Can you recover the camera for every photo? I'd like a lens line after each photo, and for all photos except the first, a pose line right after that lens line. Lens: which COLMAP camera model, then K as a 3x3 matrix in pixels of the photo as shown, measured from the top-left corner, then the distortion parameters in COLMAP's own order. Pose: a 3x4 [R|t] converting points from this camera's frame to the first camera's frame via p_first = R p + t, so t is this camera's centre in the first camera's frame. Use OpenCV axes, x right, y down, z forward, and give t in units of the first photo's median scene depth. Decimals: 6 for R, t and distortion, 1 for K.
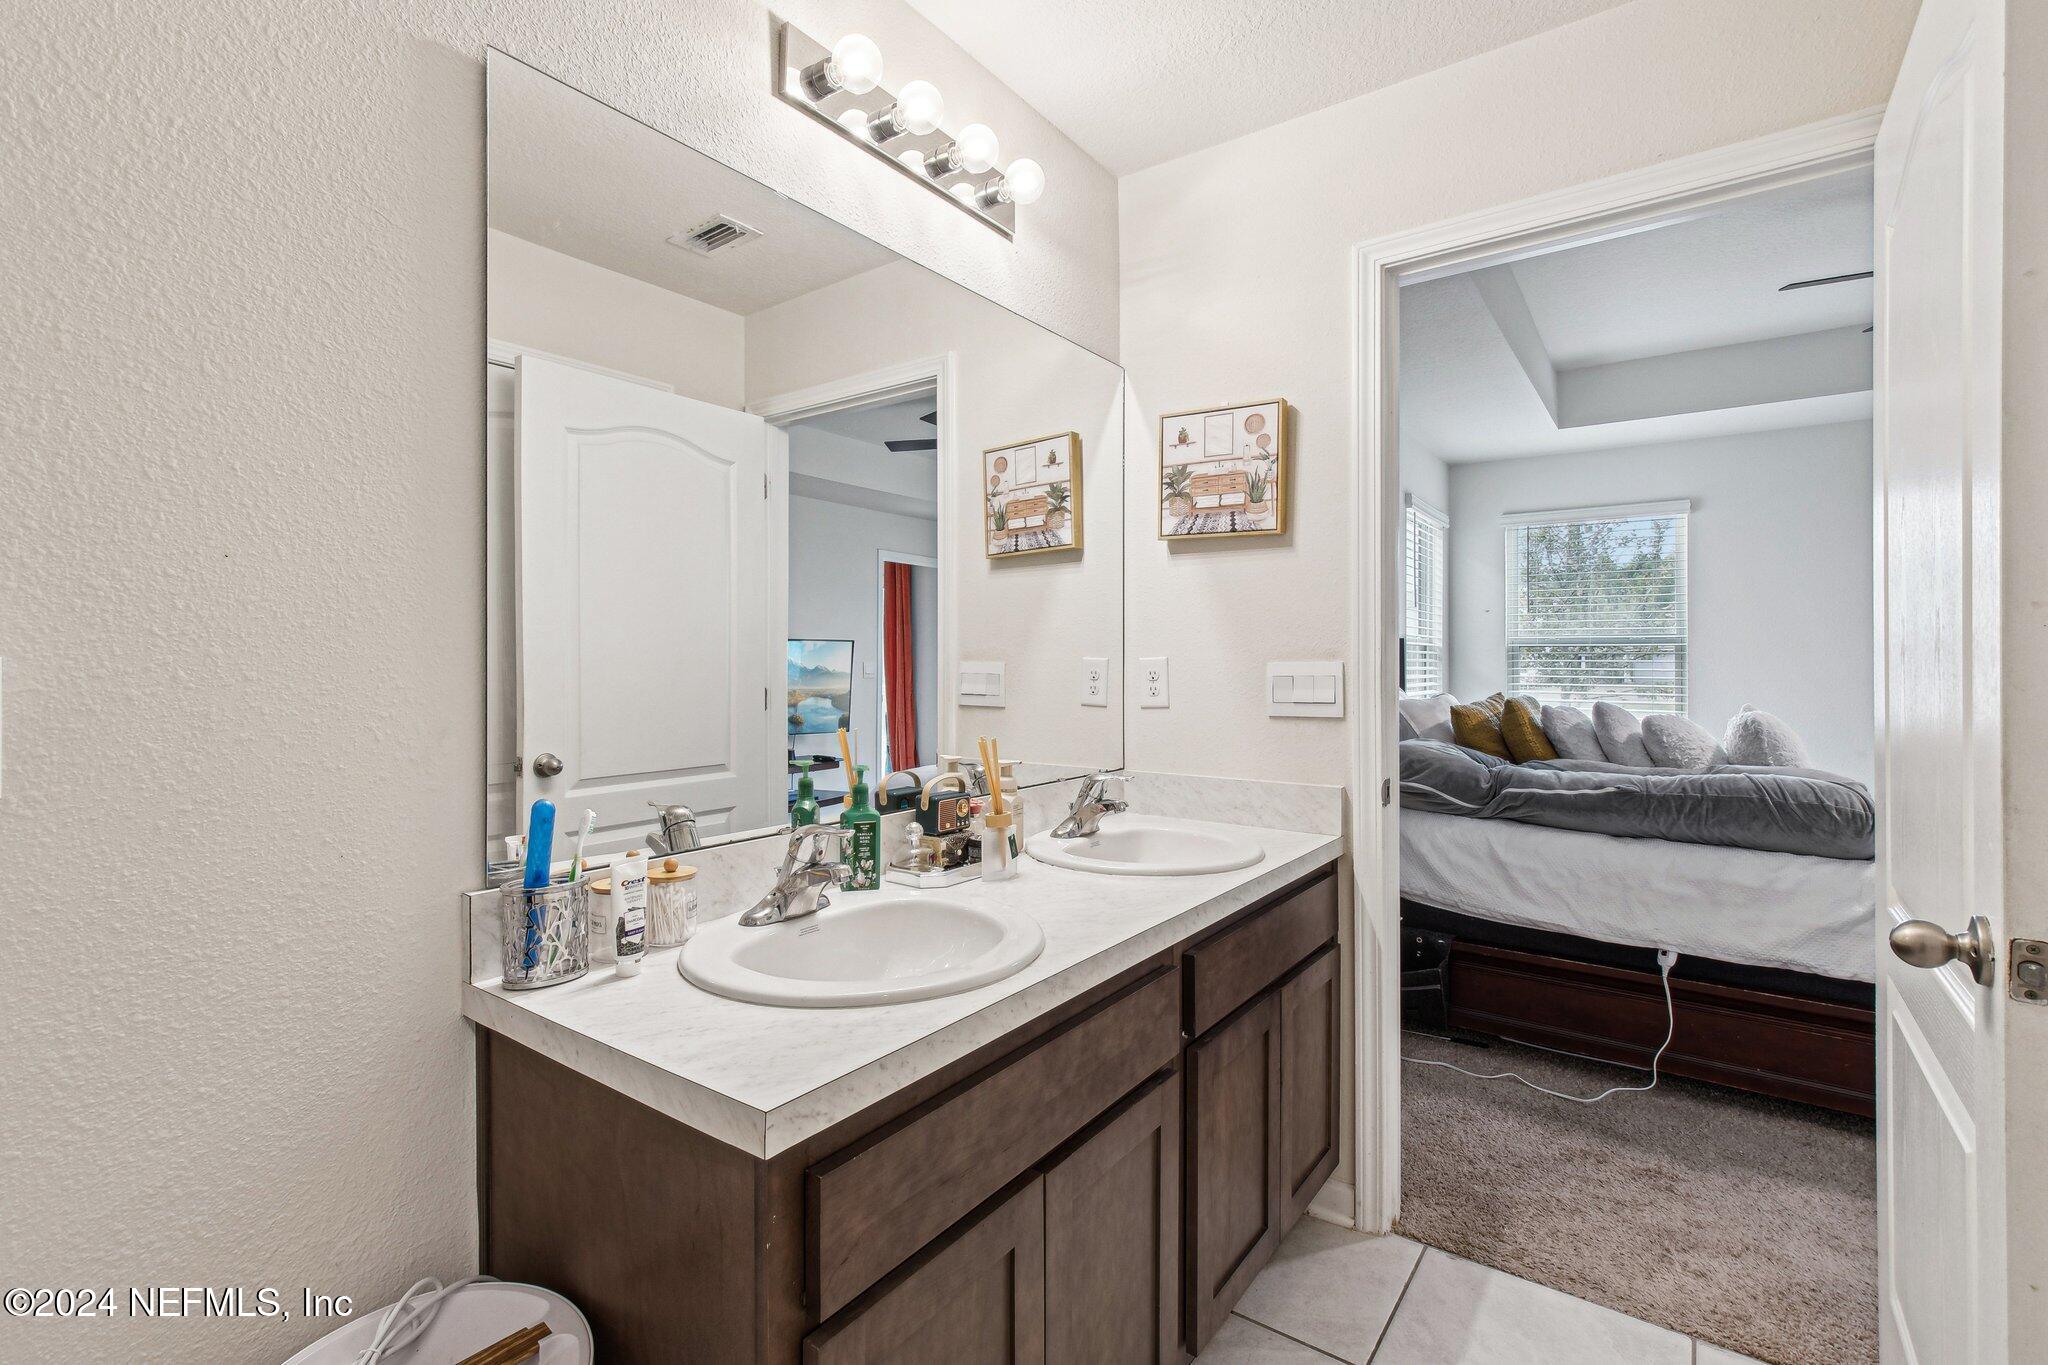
lens RADIAL K [[928.3, 0, 1011.2], [0, 928.3, 649.6], [0, 0, 1]] dist [-0.000576, 0.000298]
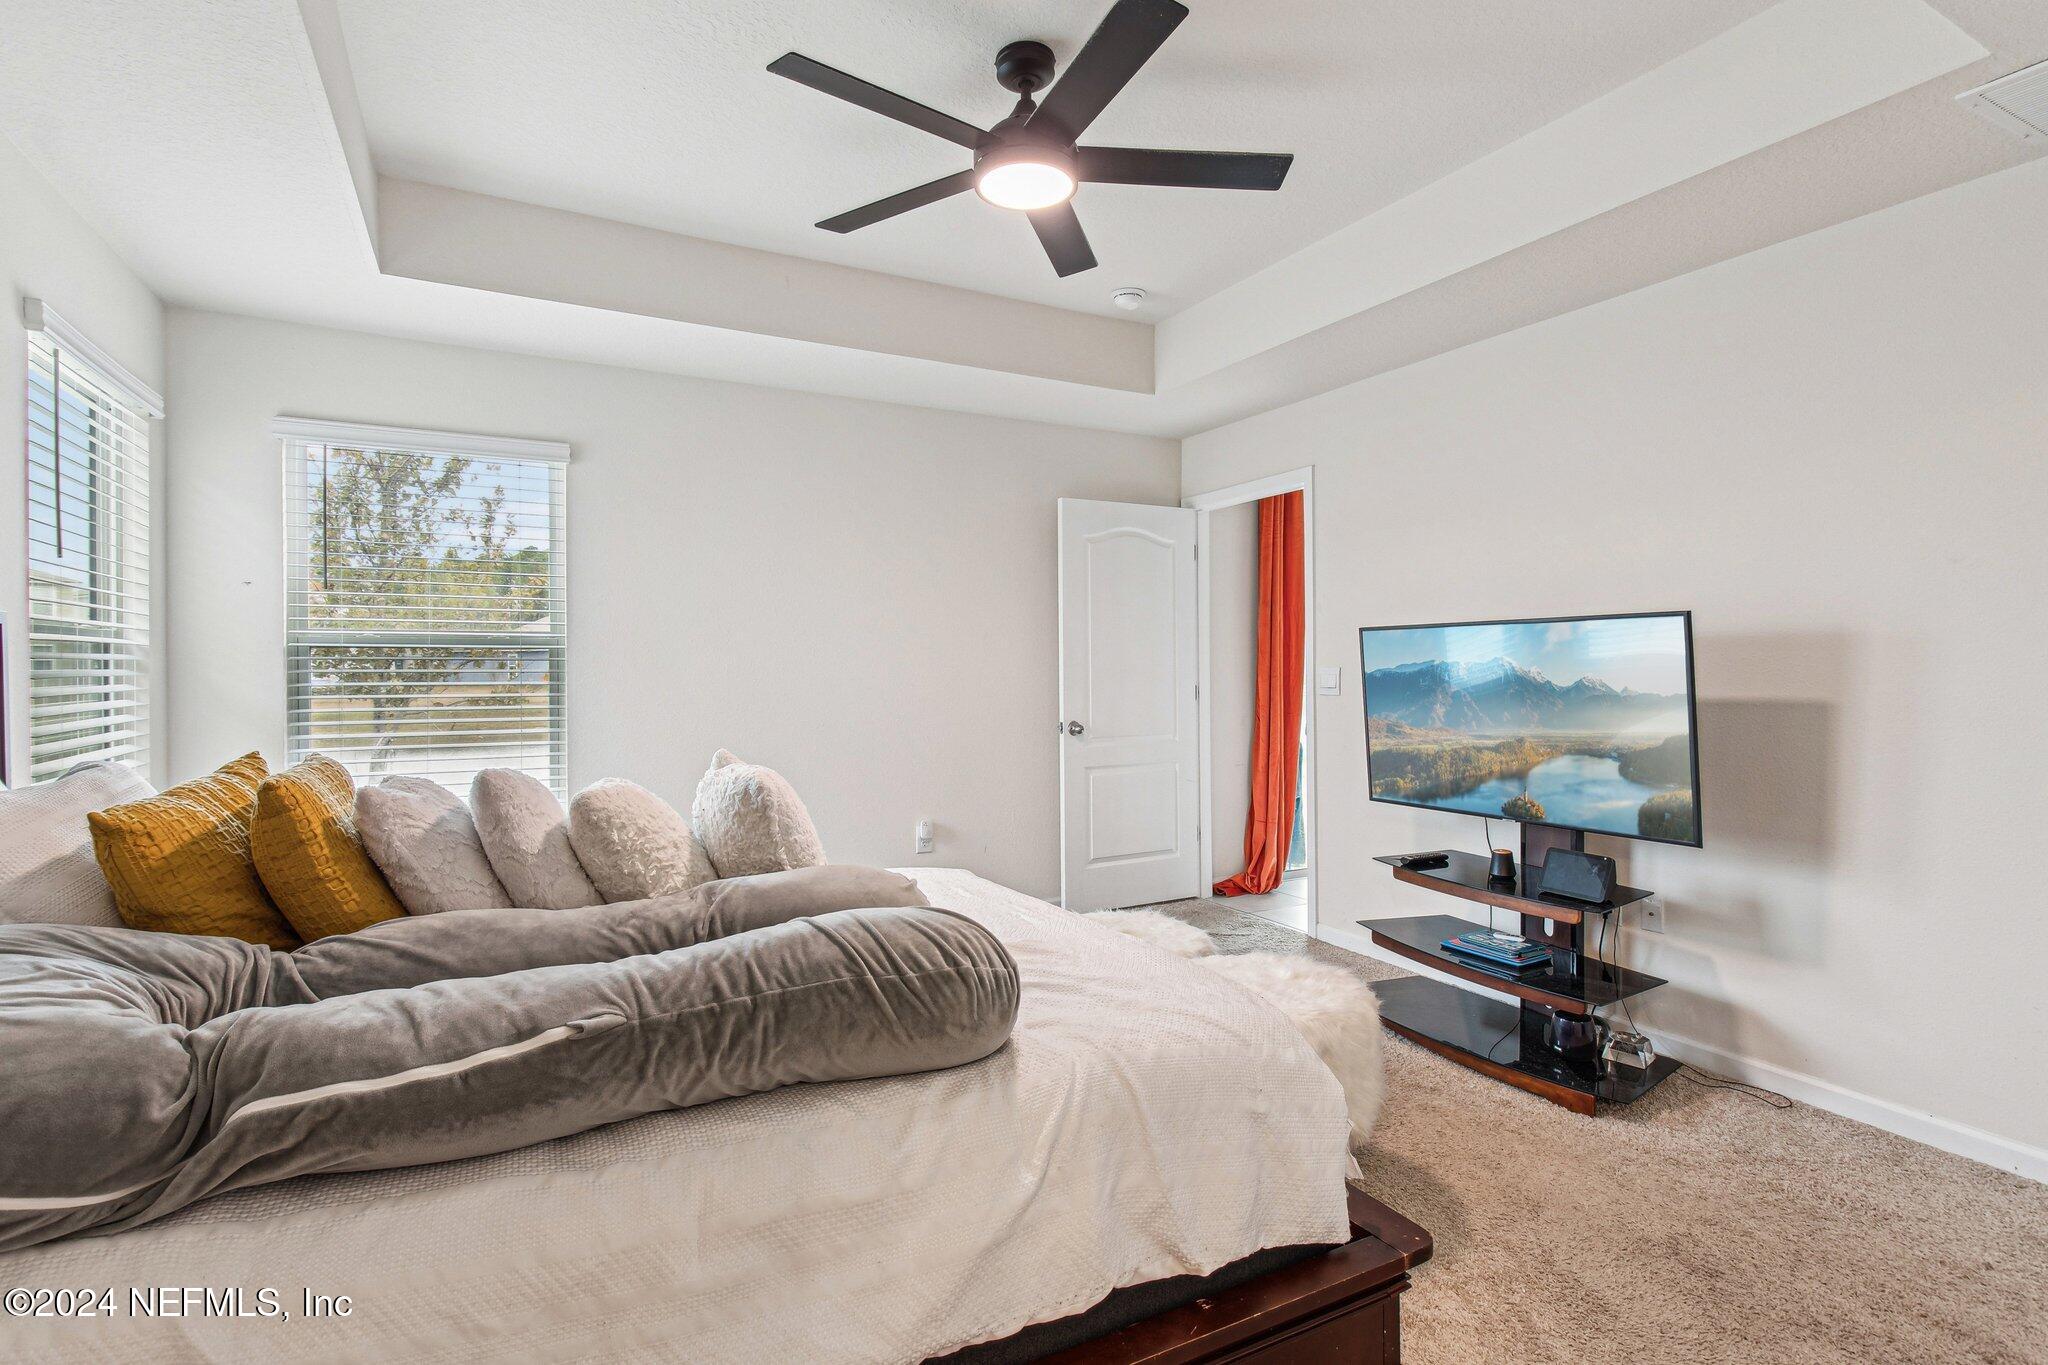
lens RADIAL K [[972.1, 0, 1027.7], [0, 972.1, 671.3], [0, 0, 1]] dist [0.009228, -0.005664]
pose [[0.425635, -0.010323, 0.904836, 0.393179], [-0.008621, 0.999843, 0.015462, -0.003558], [-0.904854, -0.014382, 0.425479, 0.700506]]
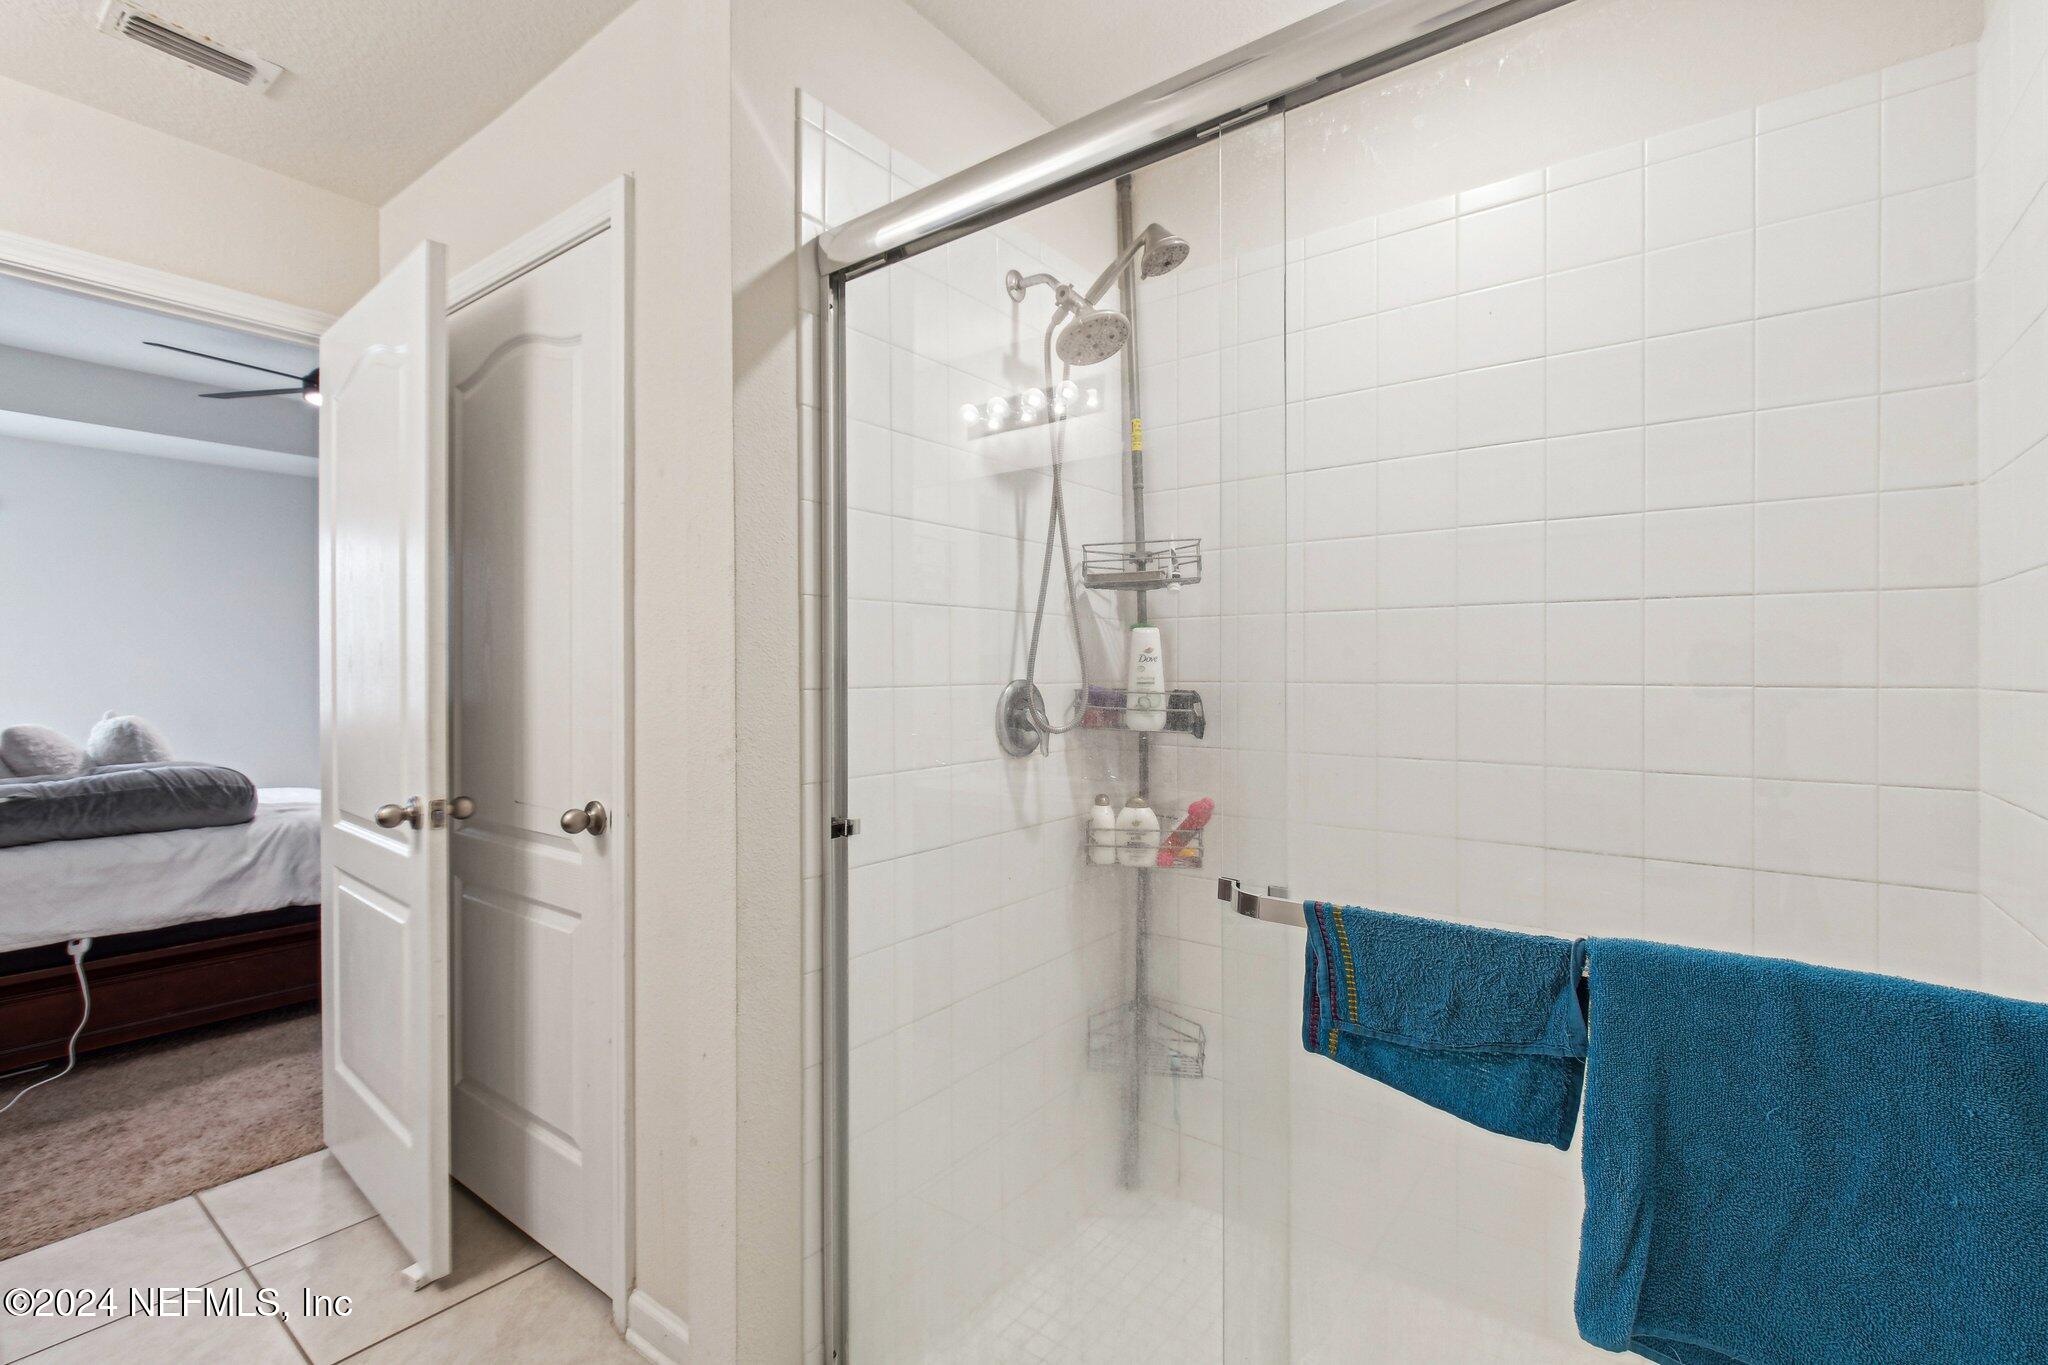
lens RADIAL K [[925.2, 0, 1021.4], [0, 925.2, 698.1], [0, 0, 1]] dist [-0.000493, 0.000969]
pose [[0.024855, -0.028665, 0.999280, -0.325118], [-0.014048, 0.999480, 0.029020, -0.001612], [-0.999592, -0.014759, 0.024440, -0.111513]]
